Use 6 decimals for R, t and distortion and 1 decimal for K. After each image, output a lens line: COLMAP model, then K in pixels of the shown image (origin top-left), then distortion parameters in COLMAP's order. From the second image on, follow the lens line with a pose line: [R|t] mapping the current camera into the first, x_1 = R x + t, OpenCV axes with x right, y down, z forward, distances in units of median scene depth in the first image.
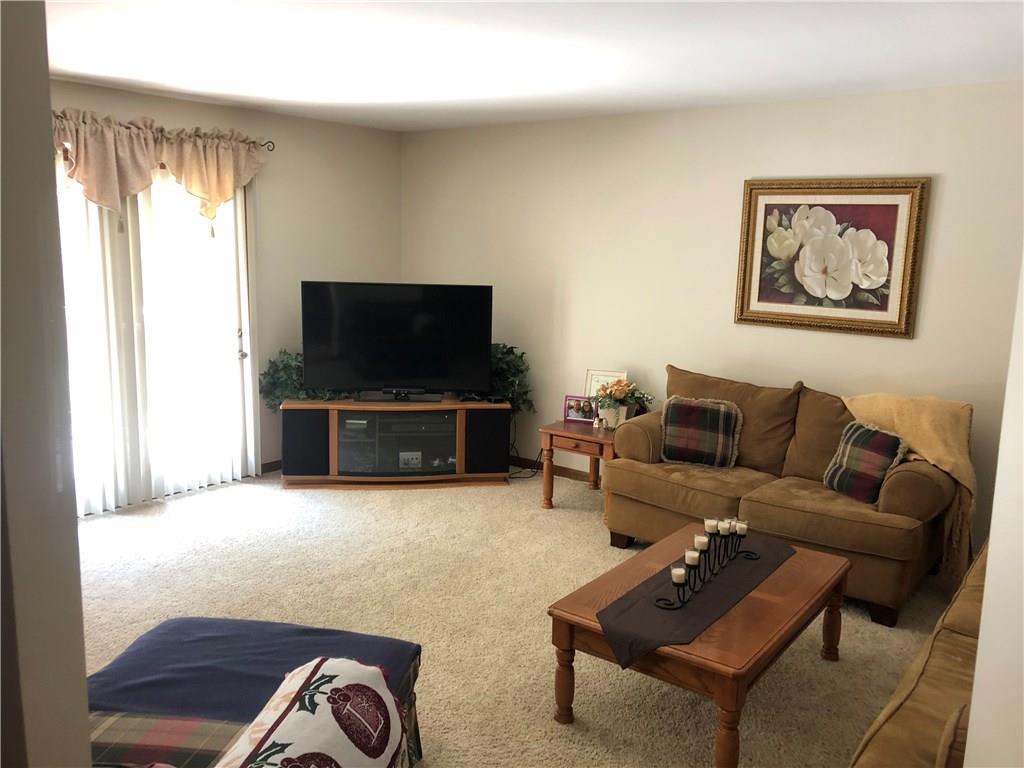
lens RADIAL K [[836.9, 0, 509.7], [0, 836.9, 378.2], [0, 0, 1]] dist [0.126677, -0.284876]
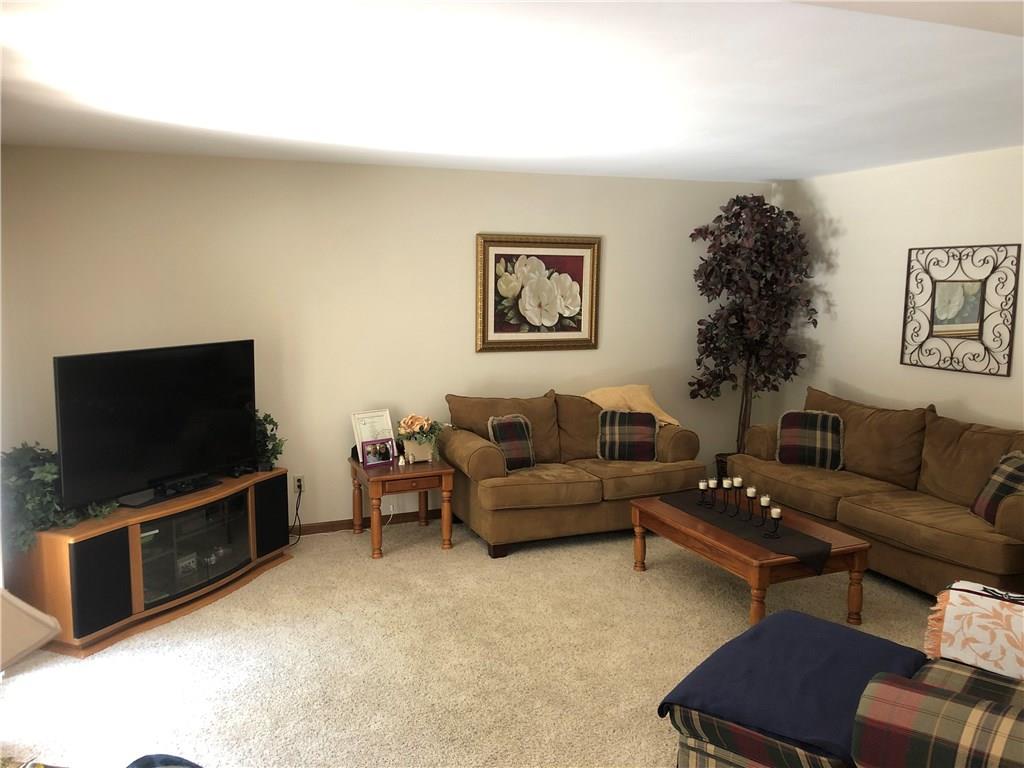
lens RADIAL K [[836.9, 0, 509.7], [0, 836.9, 378.2], [0, 0, 1]] dist [0.126677, -0.284876]
pose [[0.503661, -0.122598, 0.855158, -0.768629], [0.156556, 0.986442, 0.049213, -0.085086], [-0.849598, 0.109093, 0.516026, 0.375522]]
